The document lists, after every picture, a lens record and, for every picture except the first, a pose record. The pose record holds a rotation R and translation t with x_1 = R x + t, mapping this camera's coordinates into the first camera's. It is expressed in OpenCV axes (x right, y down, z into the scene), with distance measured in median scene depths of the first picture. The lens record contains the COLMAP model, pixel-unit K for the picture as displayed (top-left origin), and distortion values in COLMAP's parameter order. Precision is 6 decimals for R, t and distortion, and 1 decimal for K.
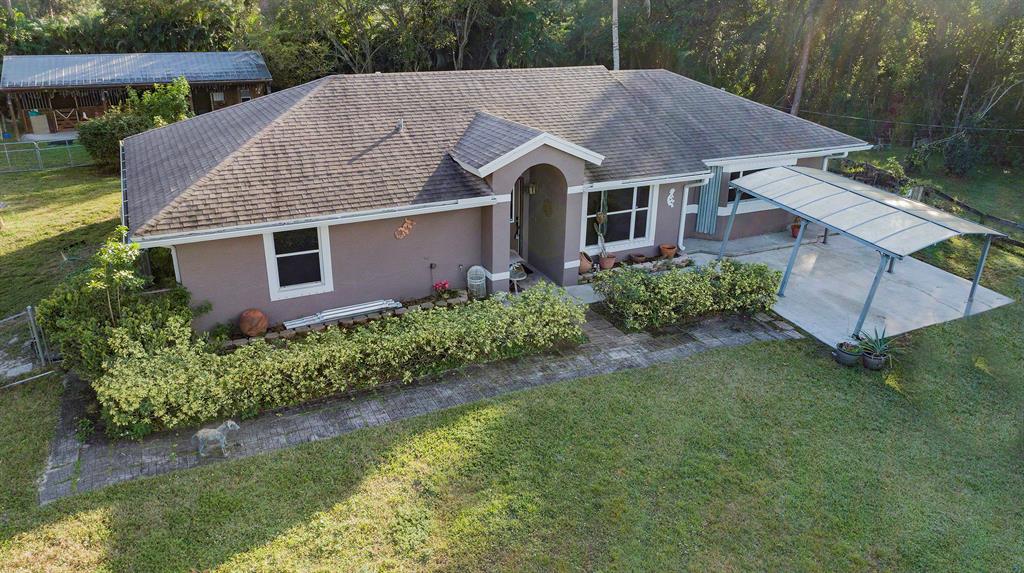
lens RADIAL K [[683.4, 0, 475.8], [0, 683.4, 302.0], [0, 0, 1]] dist [0.000311, -0.005271]
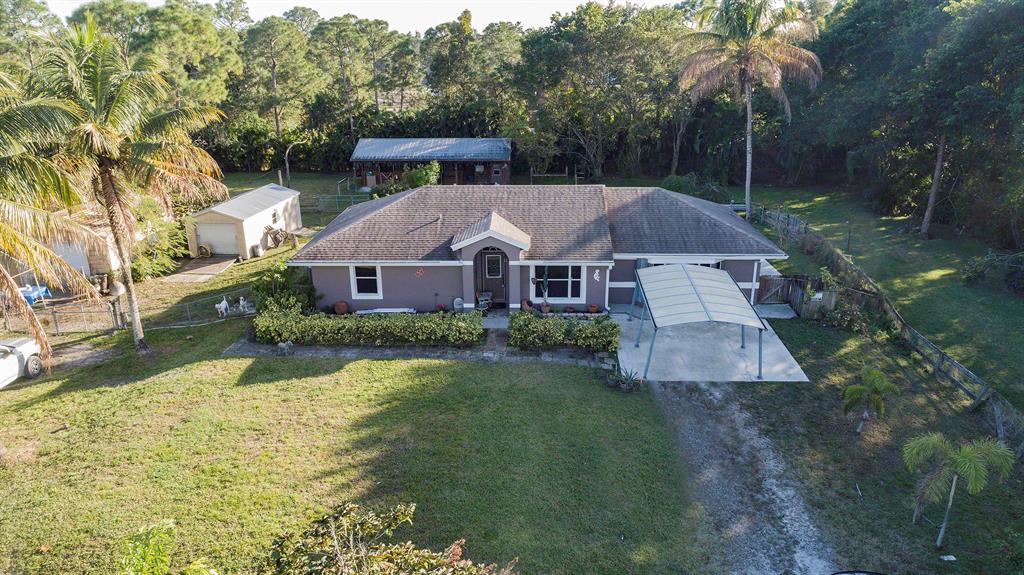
lens RADIAL K [[683.4, 0, 514.0], [0, 683.4, 288.9], [0, 0, 1]] dist [0.000311, -0.005271]
pose [[0.879138, 0.136597, -0.456571, 0.966749], [-0.170276, 0.984836, -0.033227, -0.042022], [0.445109, 0.106954, 0.889066, -0.553157]]
